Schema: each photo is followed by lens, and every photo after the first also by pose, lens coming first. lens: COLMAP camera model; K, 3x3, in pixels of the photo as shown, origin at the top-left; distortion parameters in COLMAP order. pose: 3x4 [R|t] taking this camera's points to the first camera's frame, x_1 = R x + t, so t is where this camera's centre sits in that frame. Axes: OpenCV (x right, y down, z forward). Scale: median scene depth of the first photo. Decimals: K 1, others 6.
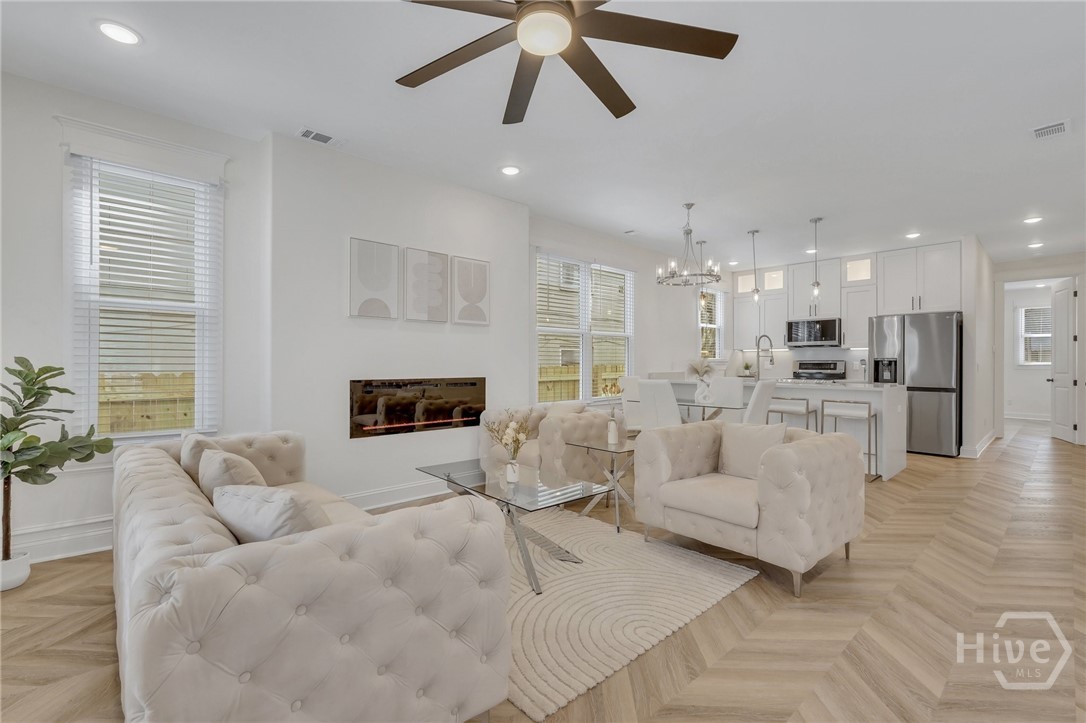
lens RADIAL K [[475.0, 0, 544.7], [0, 475.0, 358.6], [0, 0, 1]] dist [-0.002288, 0.000822]
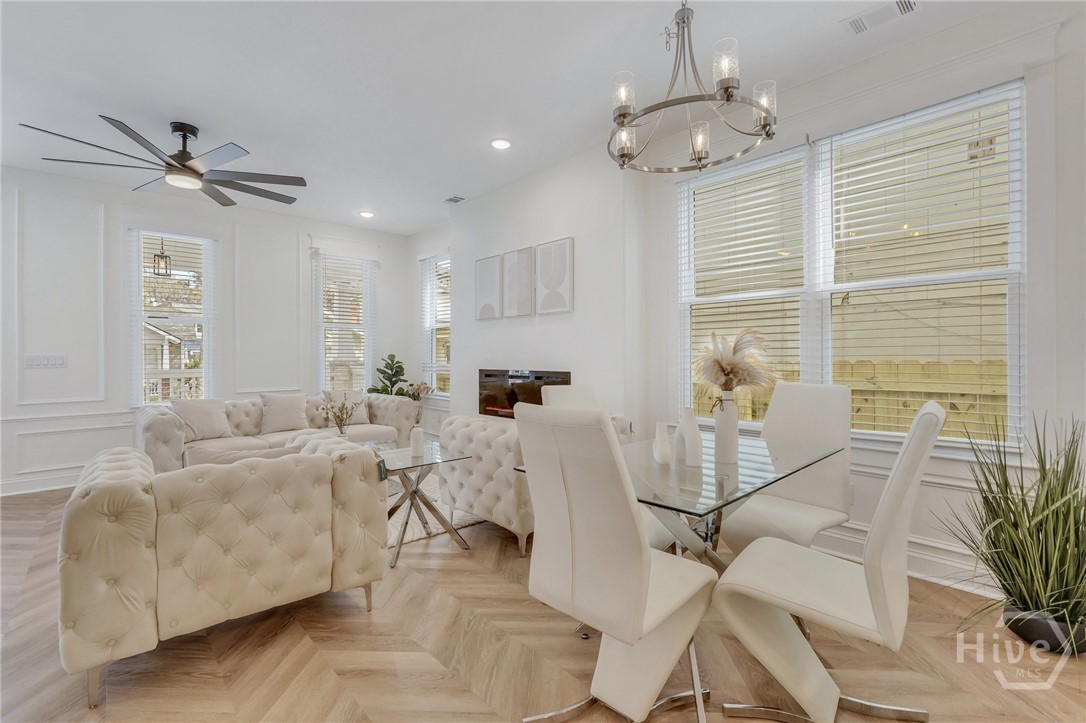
lens RADIAL K [[488.5, 0, 543.1], [0, 488.5, 358.5], [0, 0, 1]] dist [-0.002170, 0.000963]
pose [[-0.001977, 0.000609, -0.999998, 0.922468], [0.010793, 0.999942, 0.000588, 0.015868], [0.999940, -0.010792, -0.001983, 1.165022]]
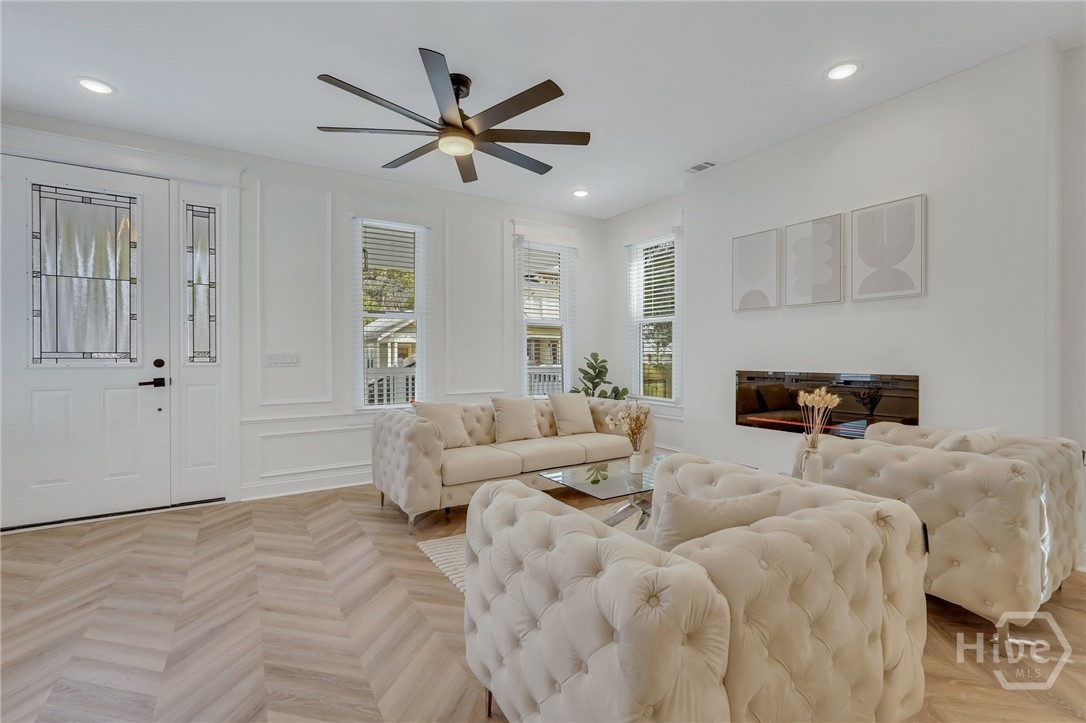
lens RADIAL K [[488.5, 0, 543.1], [0, 488.5, 358.5], [0, 0, 1]] dist [-0.002170, 0.000963]
pose [[-0.172890, 0.002290, -0.984939, 0.742946], [0.007655, 0.999970, 0.000981, 0.012574], [0.984911, -0.007370, -0.172902, 0.753469]]
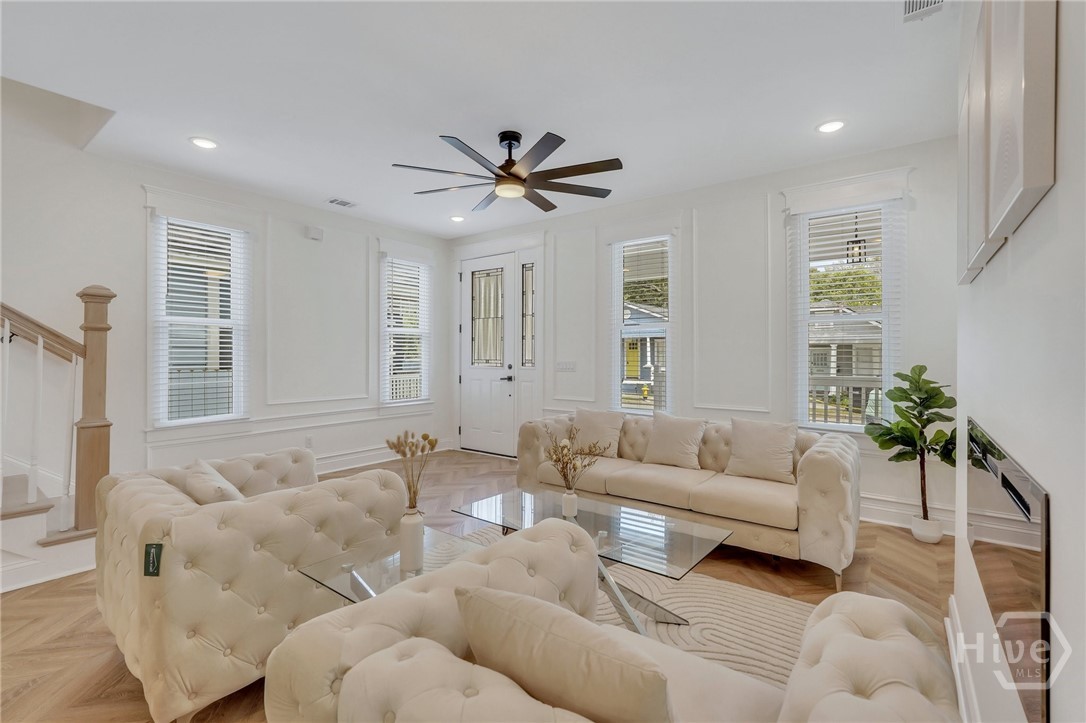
lens RADIAL K [[475.0, 0, 544.7], [0, 475.0, 358.6], [0, 0, 1]] dist [-0.002288, 0.000822]
pose [[-0.983072, -0.008612, -0.183018, 0.062157], [-0.008280, 0.999962, -0.002580, -0.007351], [0.183034, -0.001021, -0.983106, 1.385592]]
